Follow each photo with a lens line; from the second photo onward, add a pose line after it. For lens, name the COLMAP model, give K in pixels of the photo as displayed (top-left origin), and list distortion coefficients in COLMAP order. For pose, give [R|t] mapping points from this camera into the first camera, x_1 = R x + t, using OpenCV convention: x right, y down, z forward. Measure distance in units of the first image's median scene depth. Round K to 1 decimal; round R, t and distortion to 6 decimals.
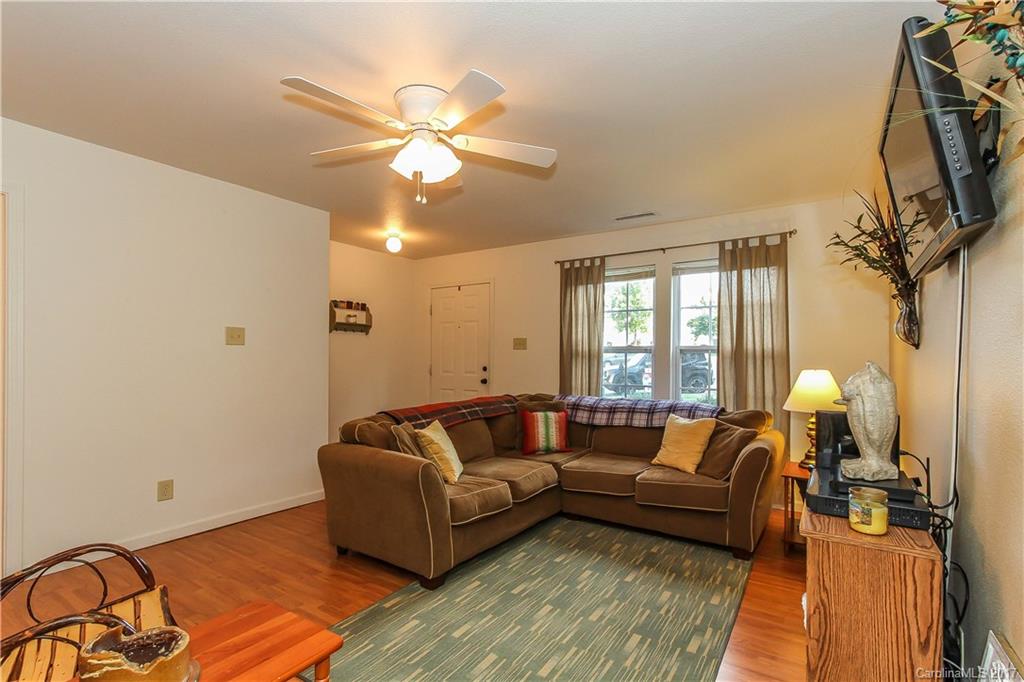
lens RADIAL K [[481.7, 0, 516.9], [0, 481.7, 343.9], [0, 0, 1]] dist [-0.003123, -0.000116]
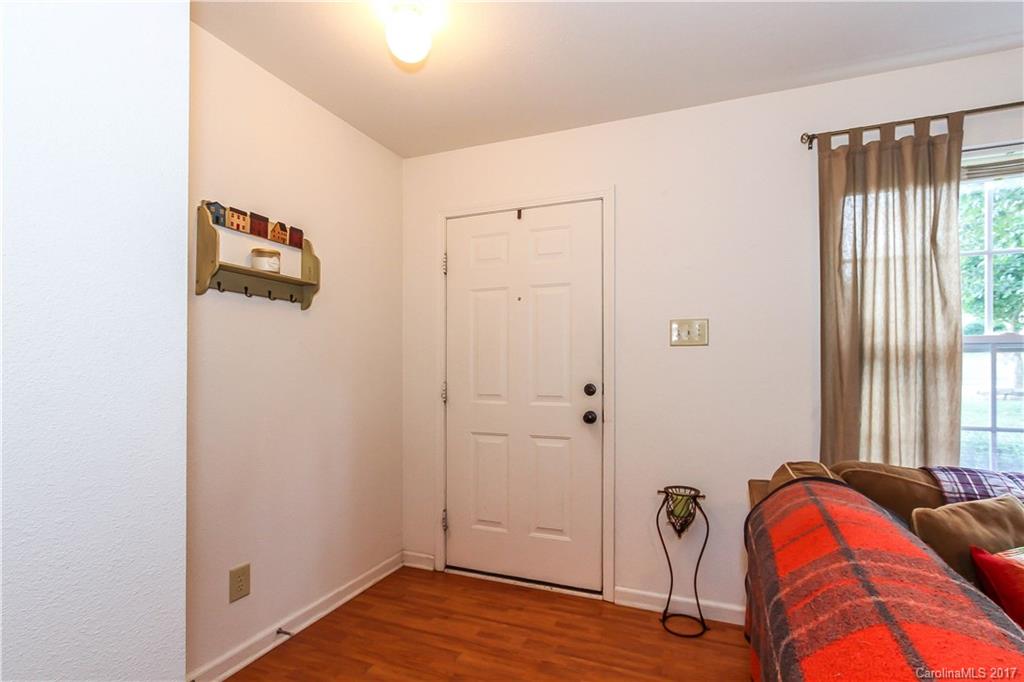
lens RADIAL K [[481.7, 0, 539.5], [0, 481.7, 369.7], [0, 0, 1]] dist [-0.003123, -0.000116]
pose [[0.977044, 0.002456, 0.213022, -0.243989], [-0.007770, 0.999679, 0.024109, 0.025962], [-0.212894, -0.025211, 0.976750, 0.667099]]
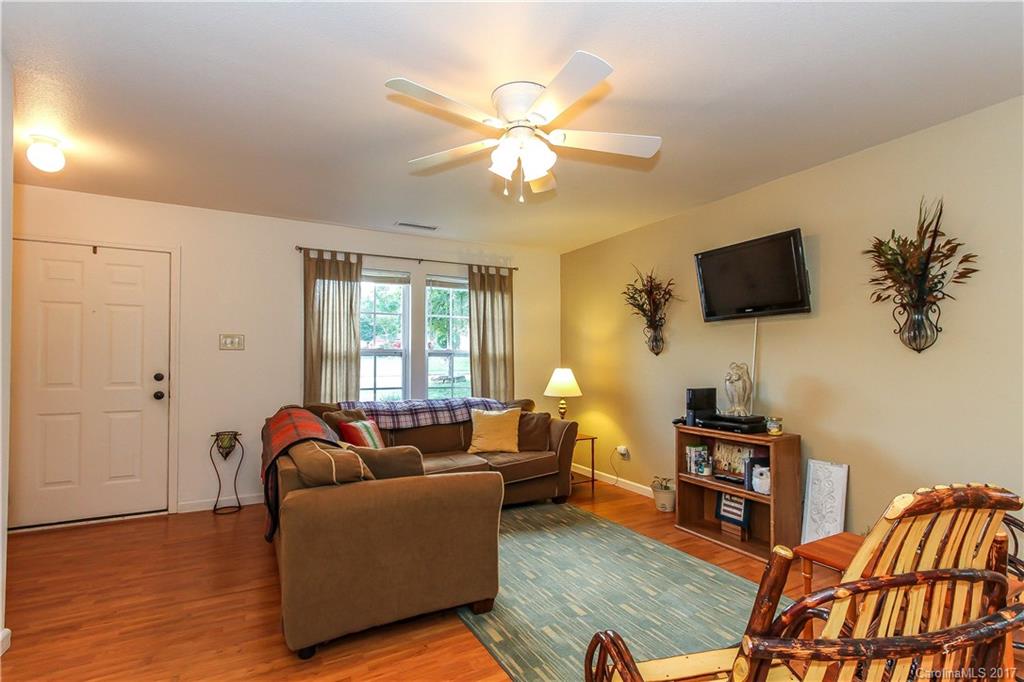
lens RADIAL K [[481.7, 0, 518.1], [0, 481.7, 351.8], [0, 0, 1]] dist [-0.003123, -0.000116]
pose [[0.477857, 0.022513, 0.878149, -0.492616], [-0.018986, 0.999703, -0.015297, 0.018945], [-0.878232, -0.009363, 0.478142, 0.269001]]
